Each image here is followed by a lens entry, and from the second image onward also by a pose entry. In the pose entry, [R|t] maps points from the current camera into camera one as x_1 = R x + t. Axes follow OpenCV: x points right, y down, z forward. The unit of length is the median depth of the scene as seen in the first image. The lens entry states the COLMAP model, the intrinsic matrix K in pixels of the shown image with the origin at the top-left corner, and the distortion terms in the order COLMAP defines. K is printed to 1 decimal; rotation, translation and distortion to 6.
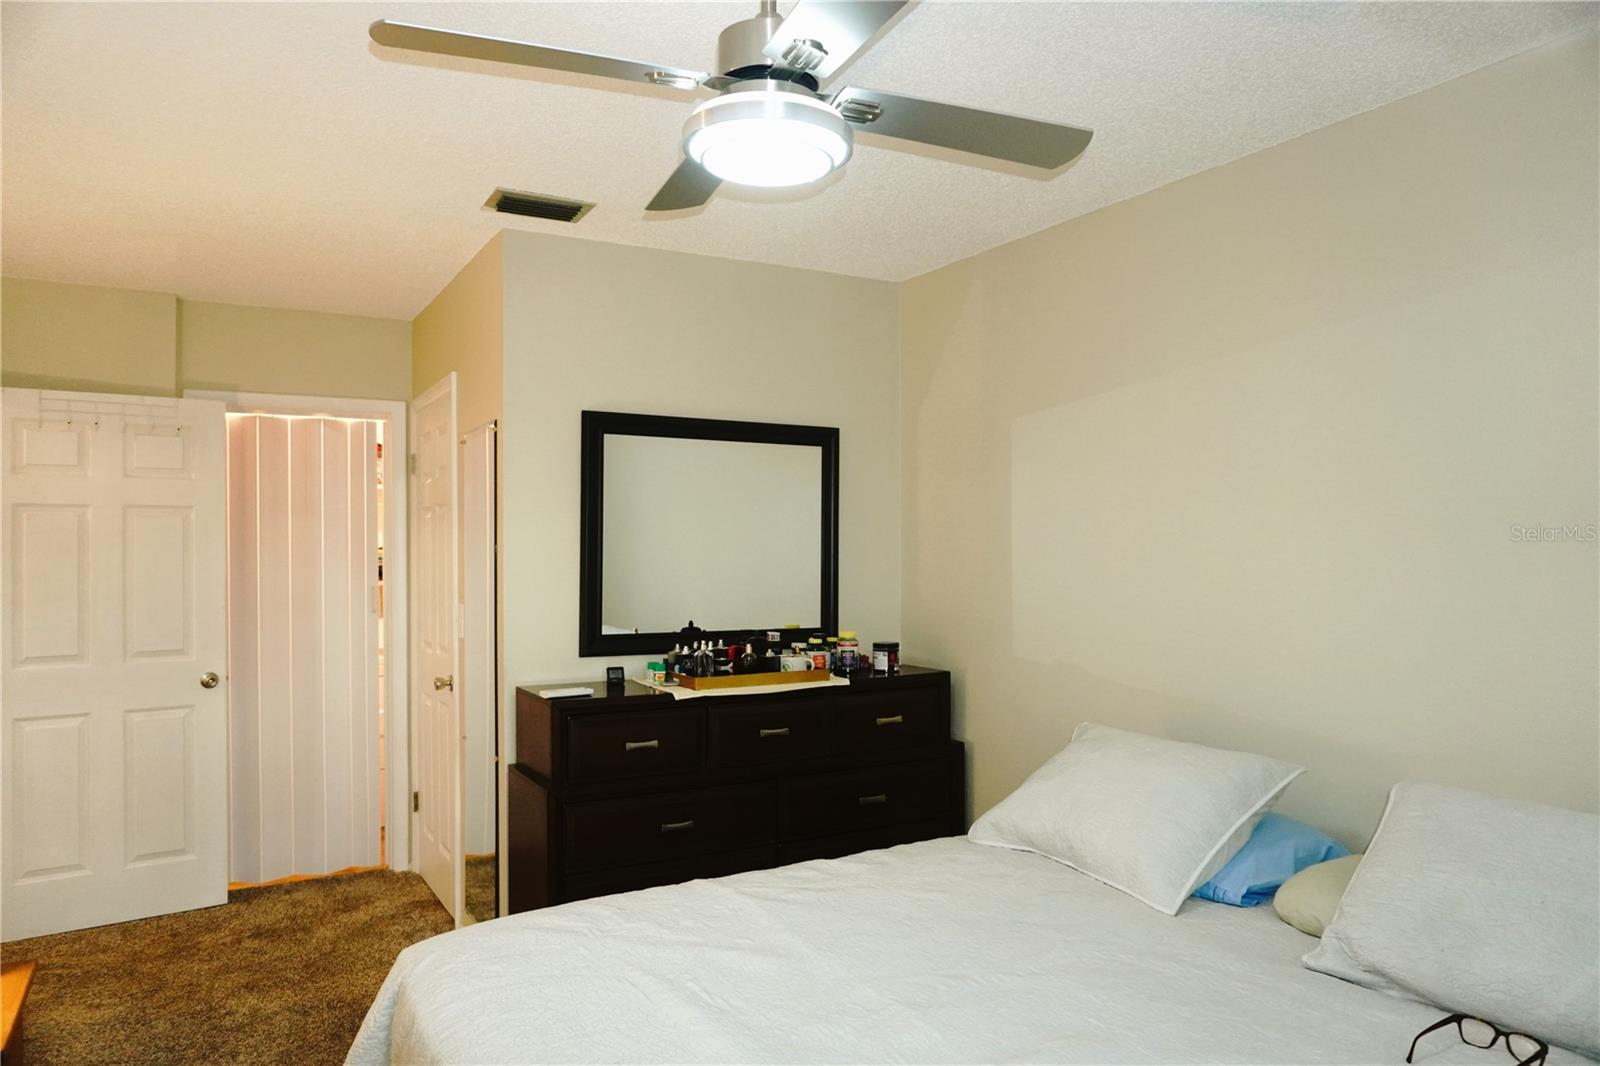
lens RADIAL K [[1106.3, 0, 800.0], [0, 1106.3, 533.0], [0, 0, 1]] dist [-0.065882, 0.004922]
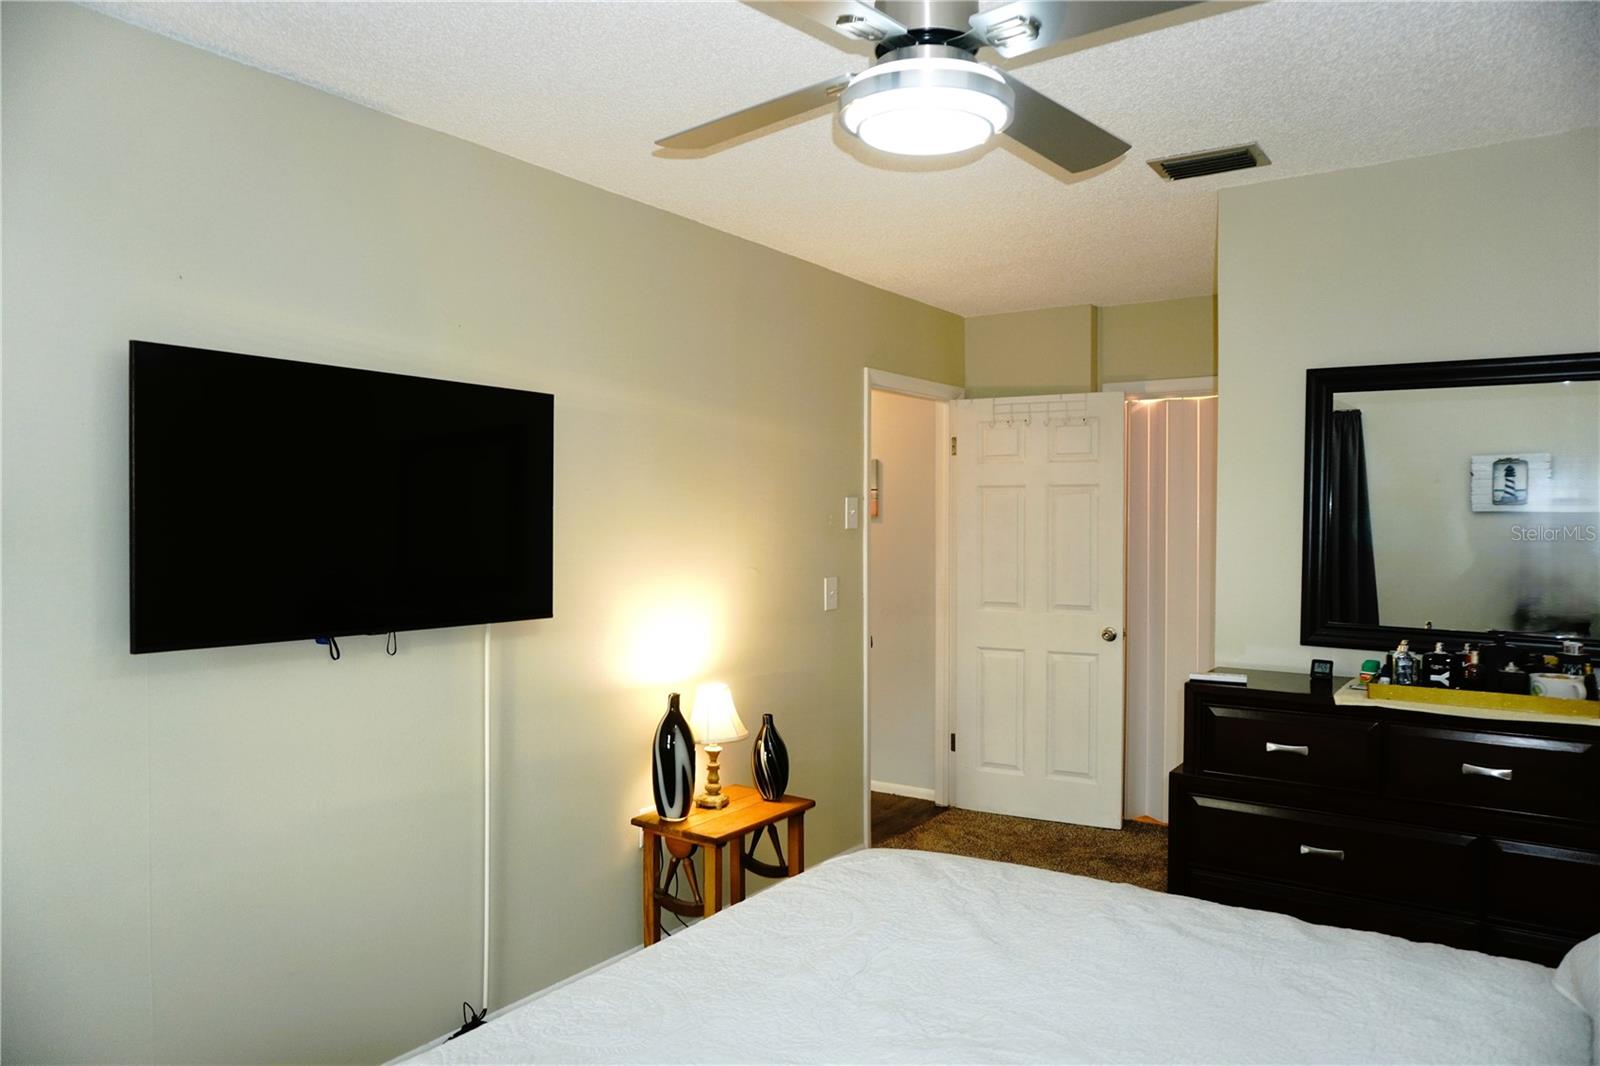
lens RADIAL K [[1106.3, 0, 800.0], [0, 1106.3, 533.0], [0, 0, 1]] dist [-0.065882, 0.004922]
pose [[0.356133, 0.018377, -0.934255, 0.471793], [0.009193, 0.999689, 0.023168, -0.002665], [0.934390, -0.016840, 0.355853, 0.297259]]
